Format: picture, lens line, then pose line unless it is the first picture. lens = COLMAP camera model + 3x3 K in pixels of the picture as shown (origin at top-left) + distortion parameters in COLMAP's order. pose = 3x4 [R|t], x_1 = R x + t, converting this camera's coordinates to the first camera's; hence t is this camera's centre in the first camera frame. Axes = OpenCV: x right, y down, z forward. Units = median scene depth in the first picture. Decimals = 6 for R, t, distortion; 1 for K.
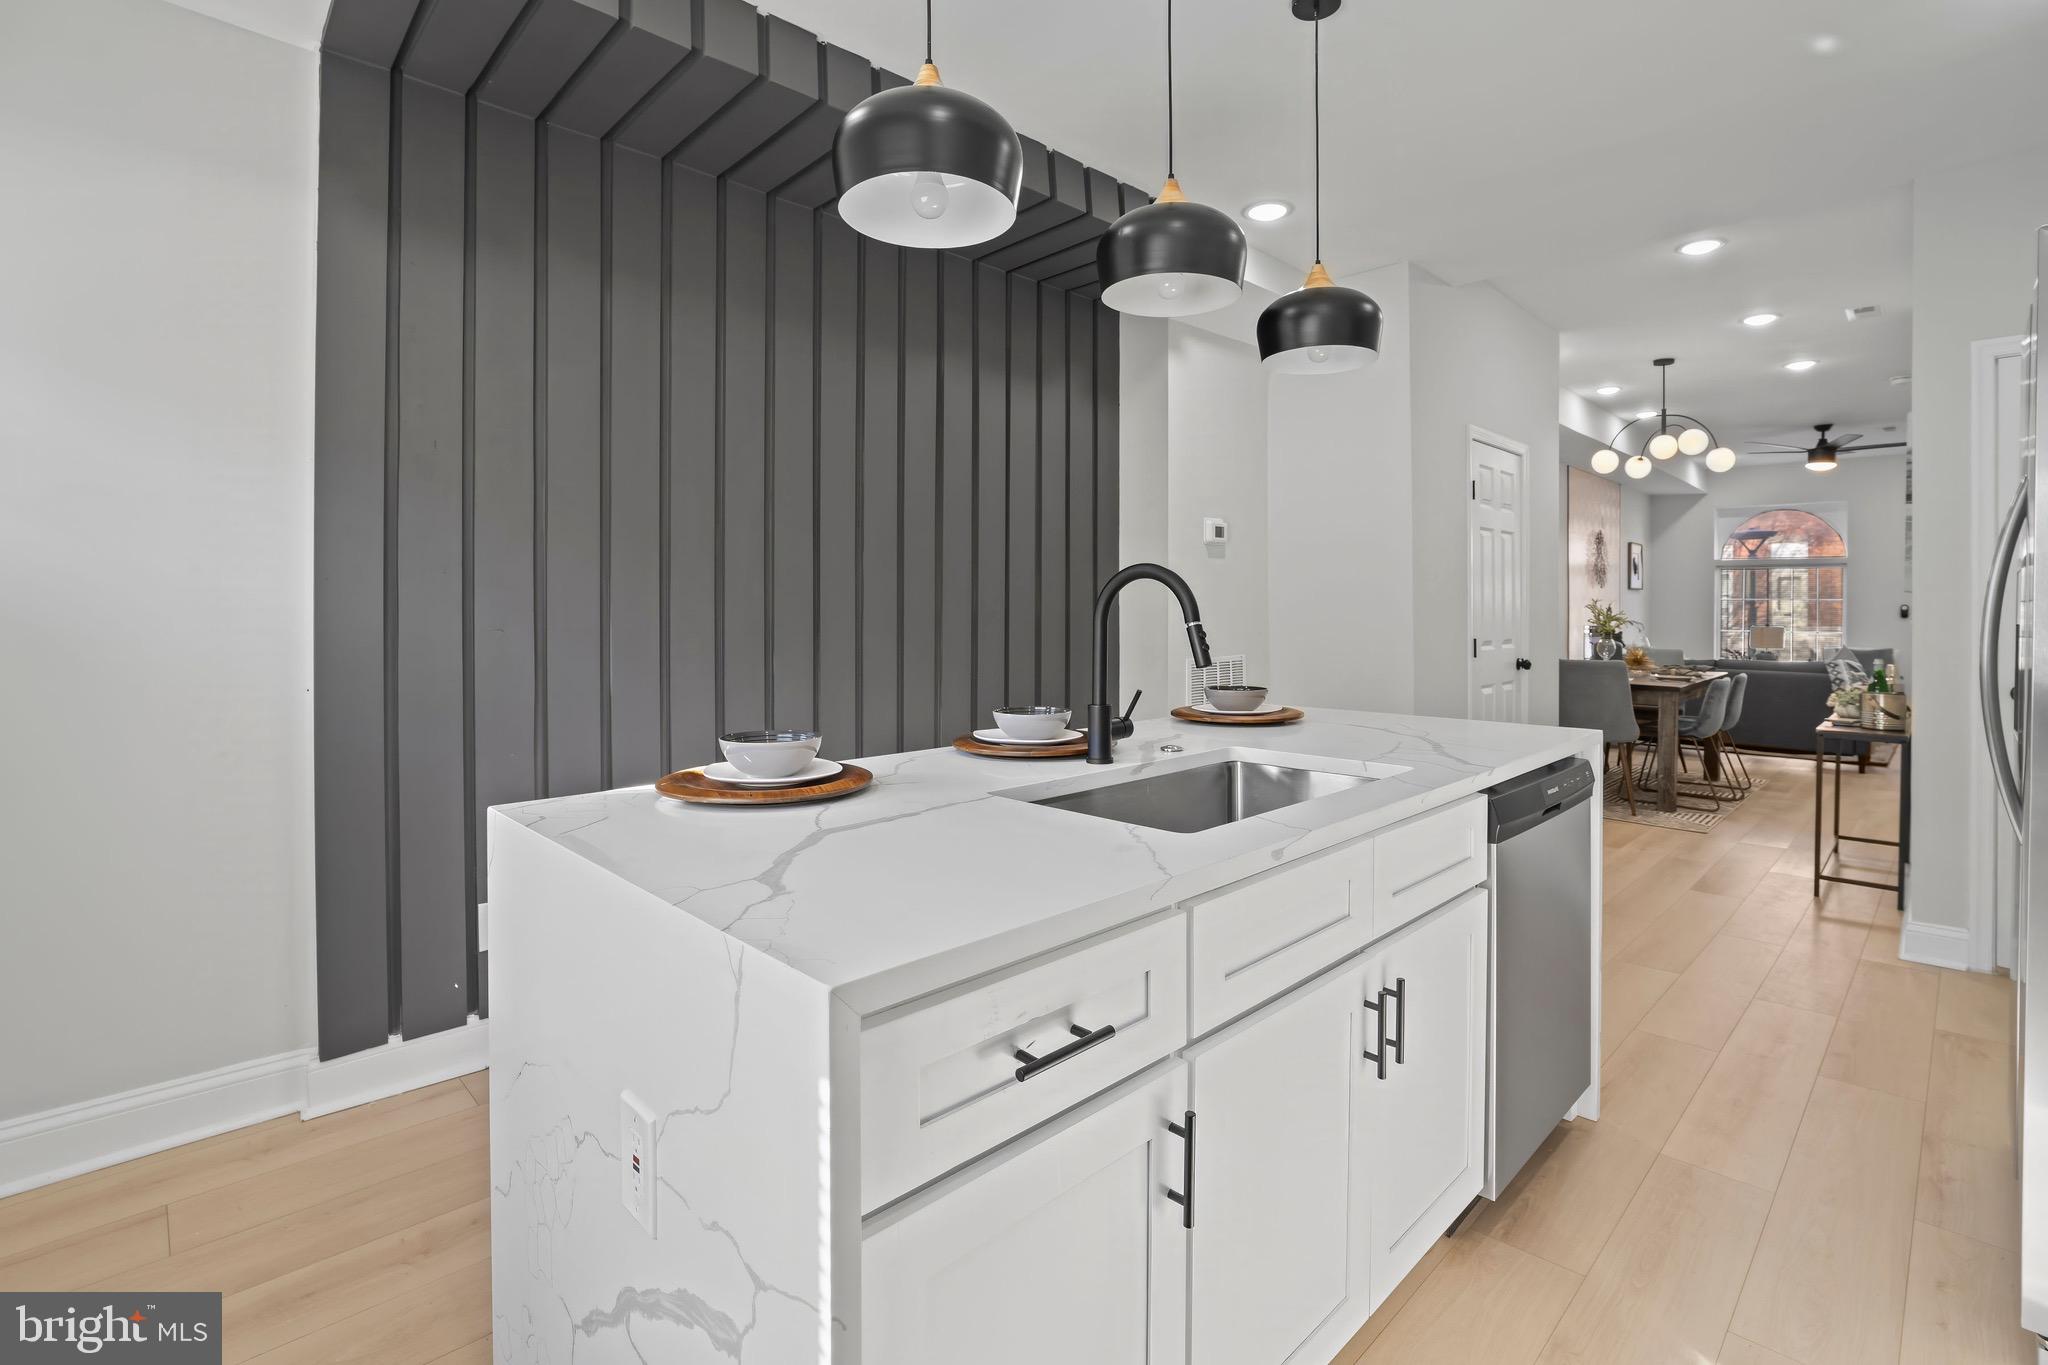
lens RADIAL K [[962.3, 0, 1017.4], [0, 962.3, 633.0], [0, 0, 1]] dist [-0.018829, 0.000628]
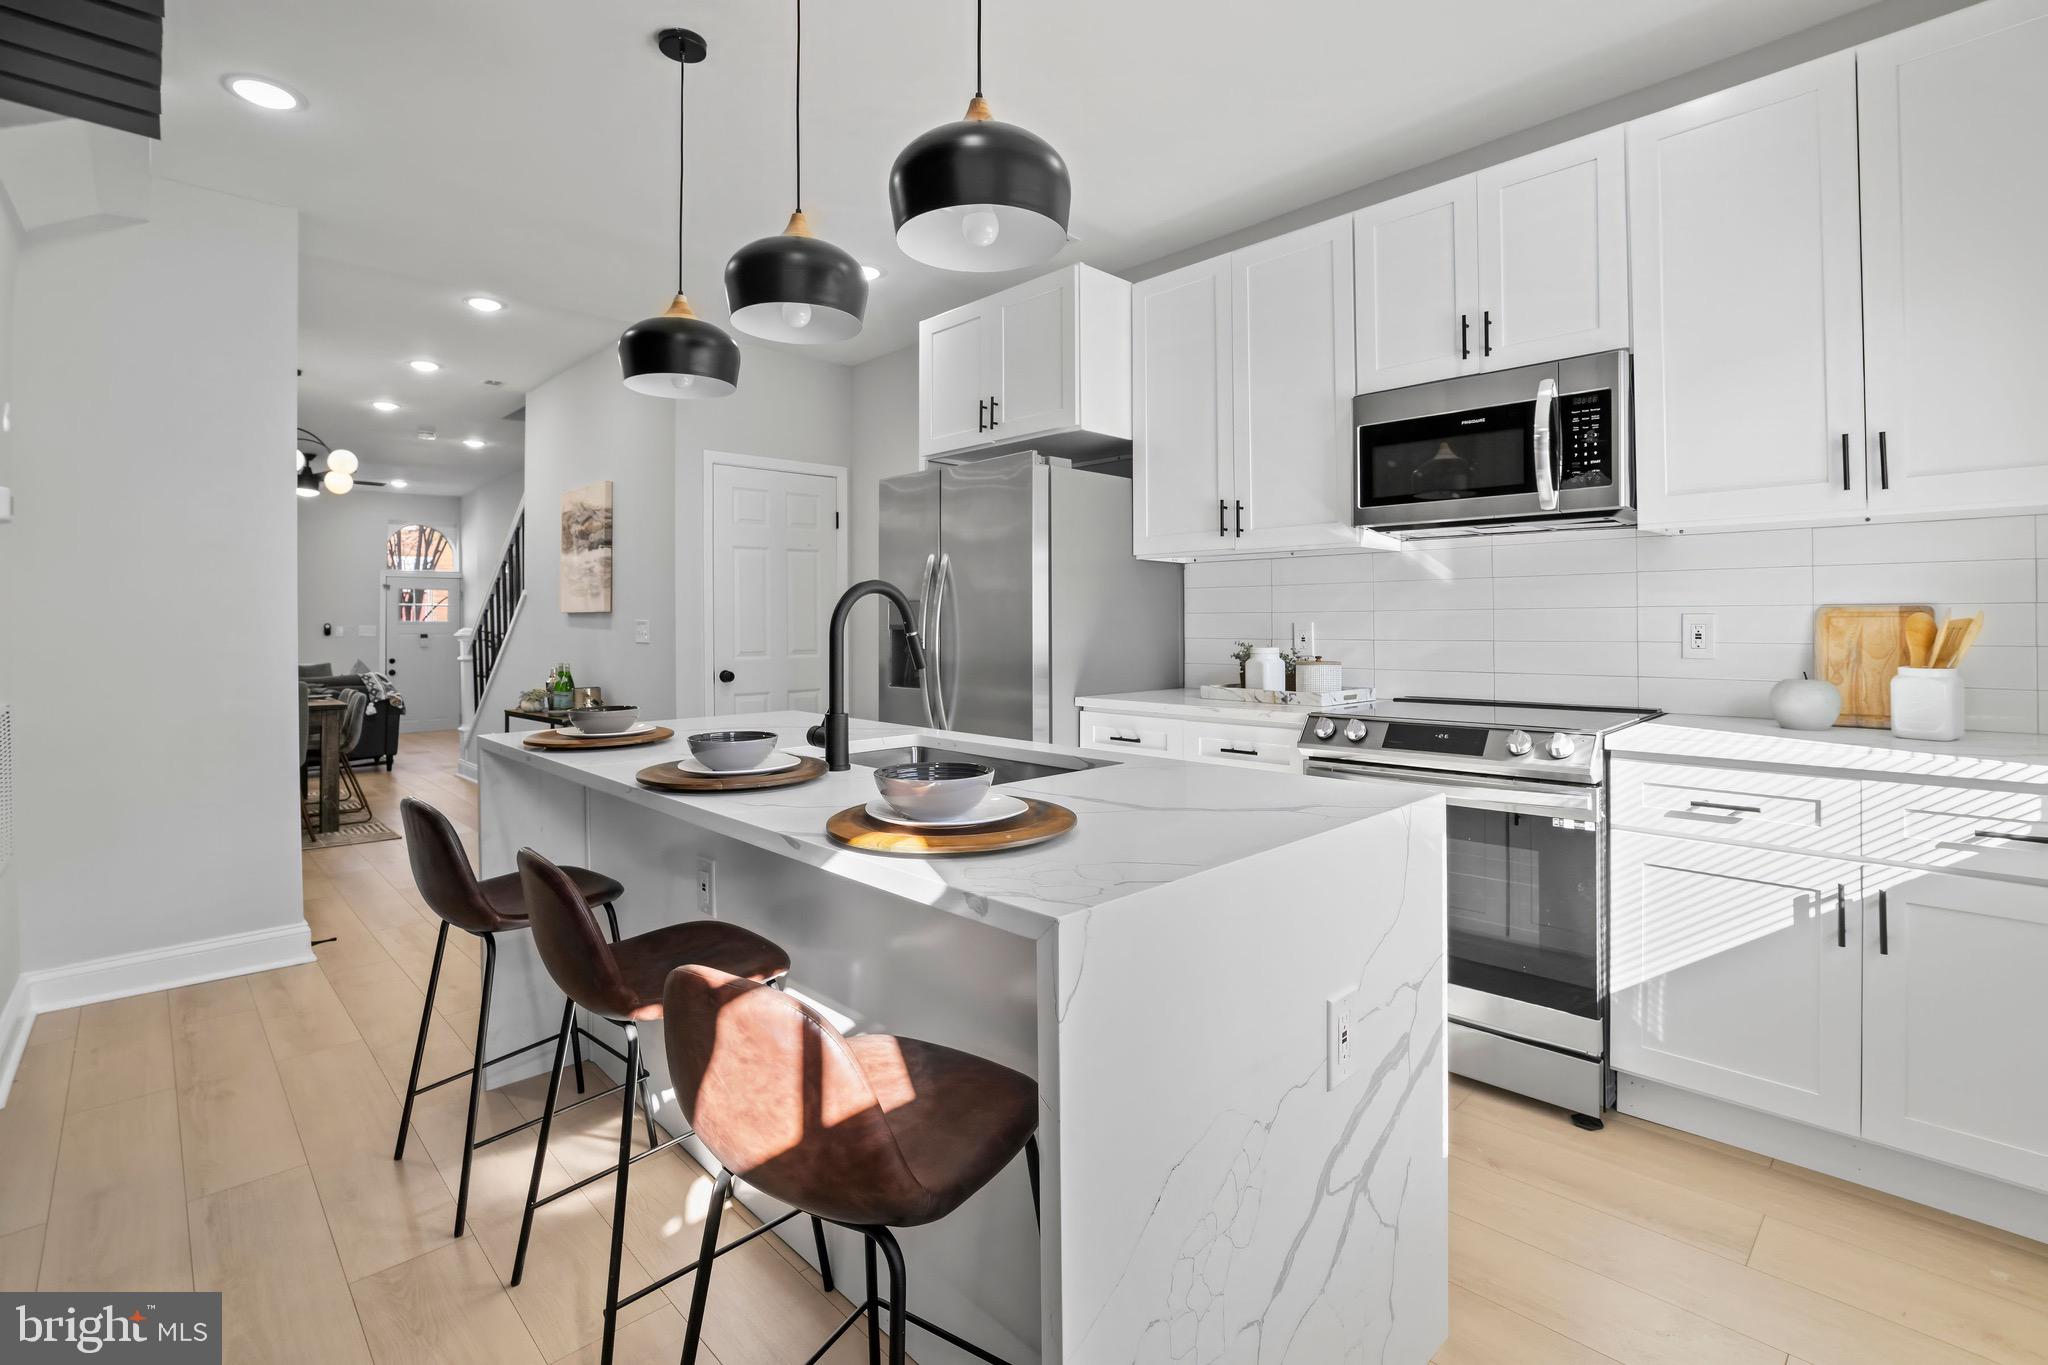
lens RADIAL K [[969.9, 0, 1036.8], [0, 969.9, 626.5], [0, 0, 1]] dist [-0.000540, 0.011765]
pose [[0.003750, -0.003729, 0.999986, -0.369792], [0.032723, 0.999458, 0.003604, -0.005501], [-0.999457, 0.032709, 0.003870, 0.298228]]
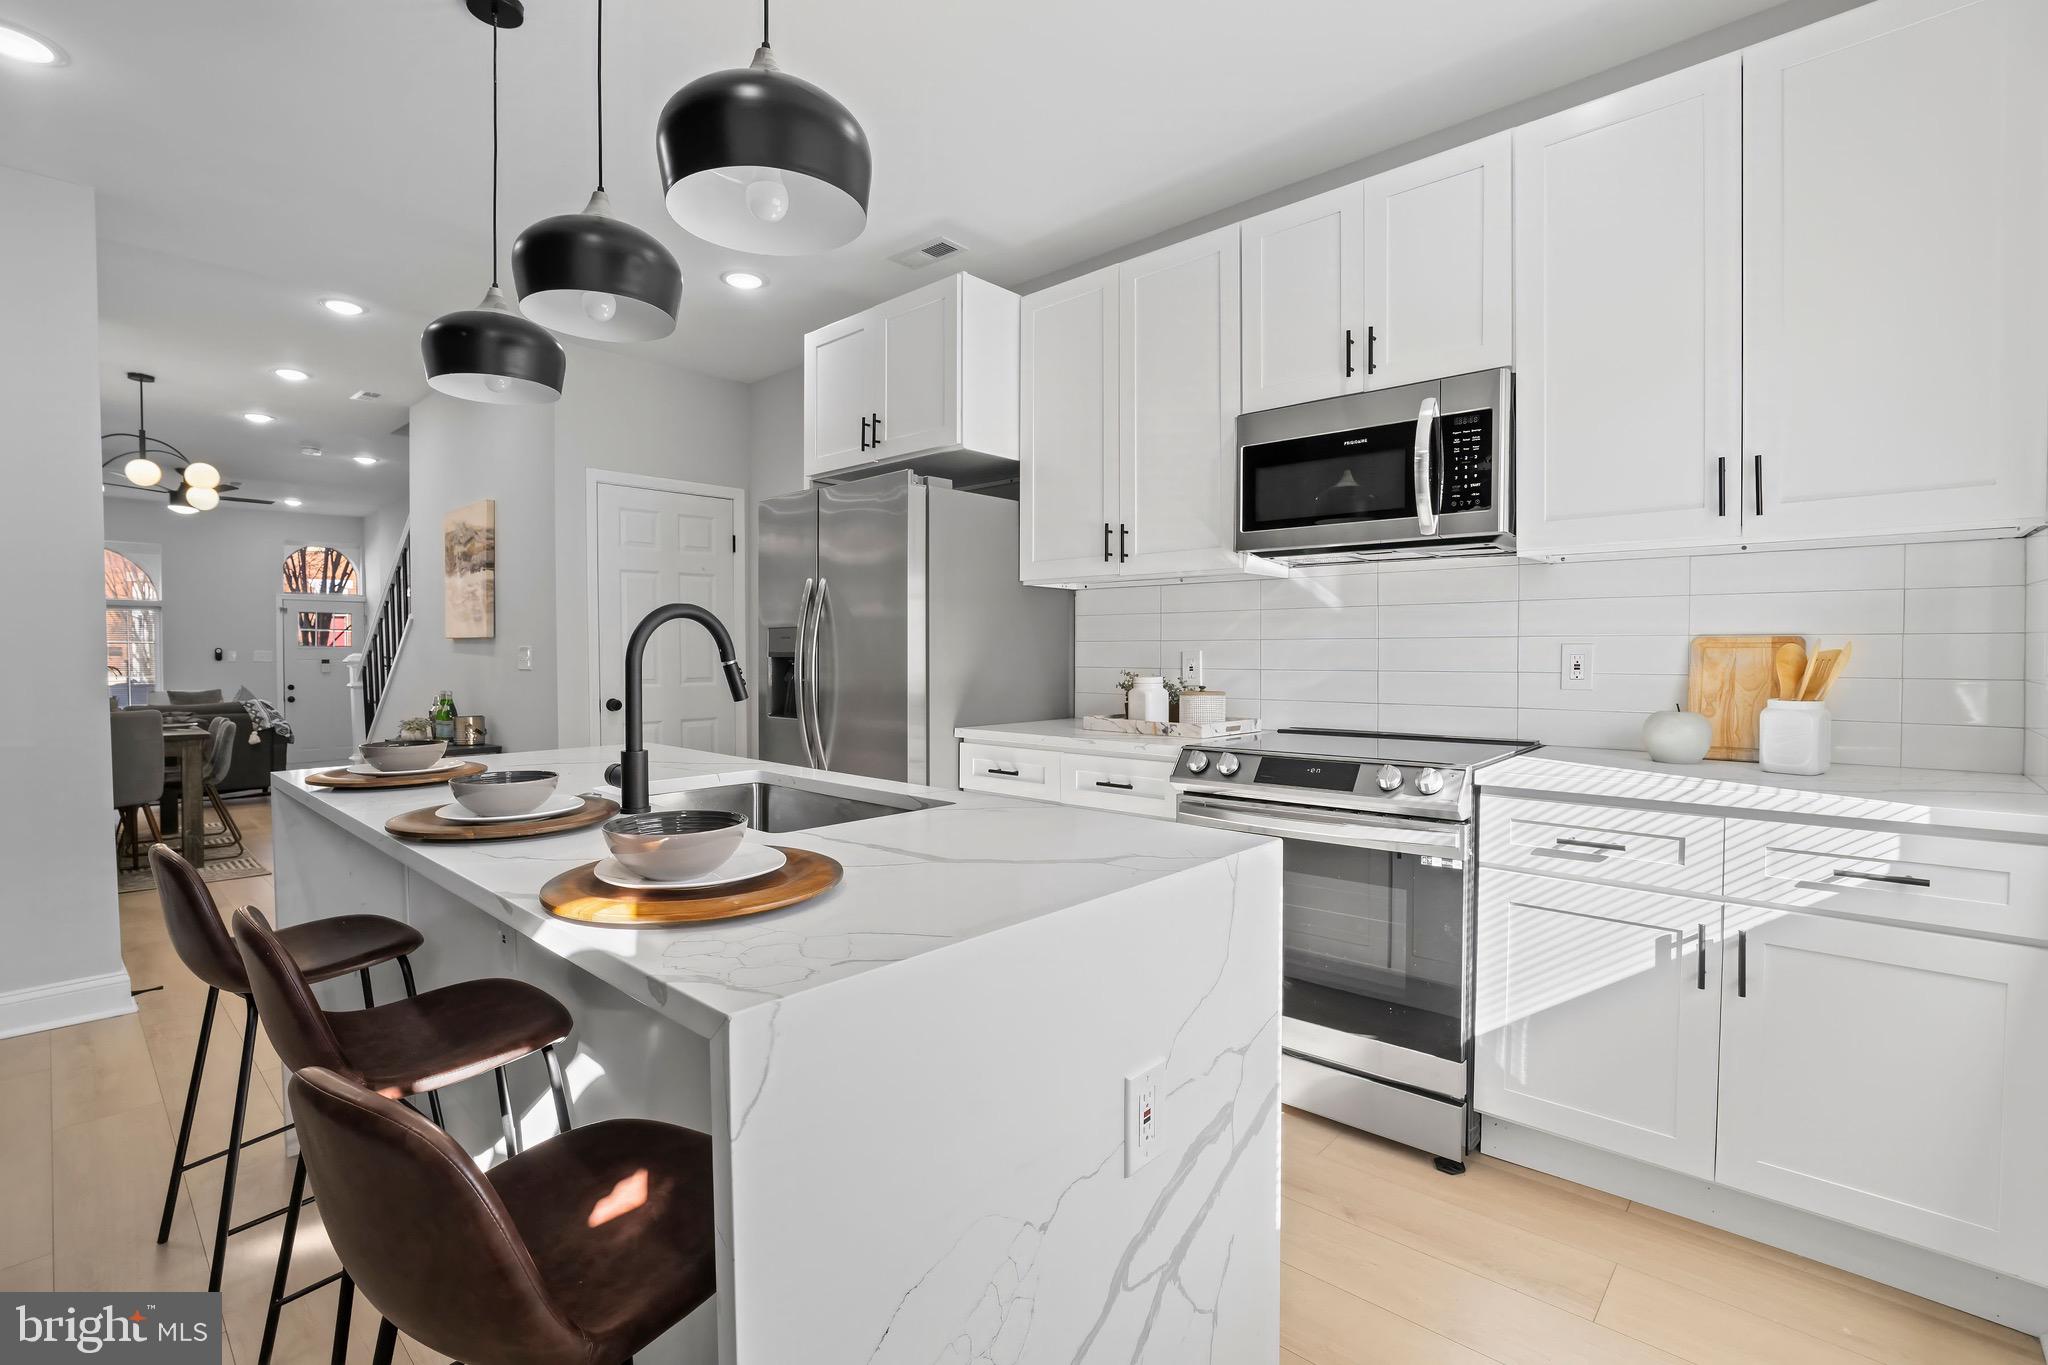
lens RADIAL K [[952.0, 0, 1024.0], [0, 952.0, 682.5], [0, 0, 1]] dist [-0.000598, 0.012482]
pose [[-0.043254, -0.033763, 0.998493, -0.331498], [0.029014, 0.998965, 0.035036, -0.004497], [-0.998643, 0.030486, -0.042229, 0.254634]]
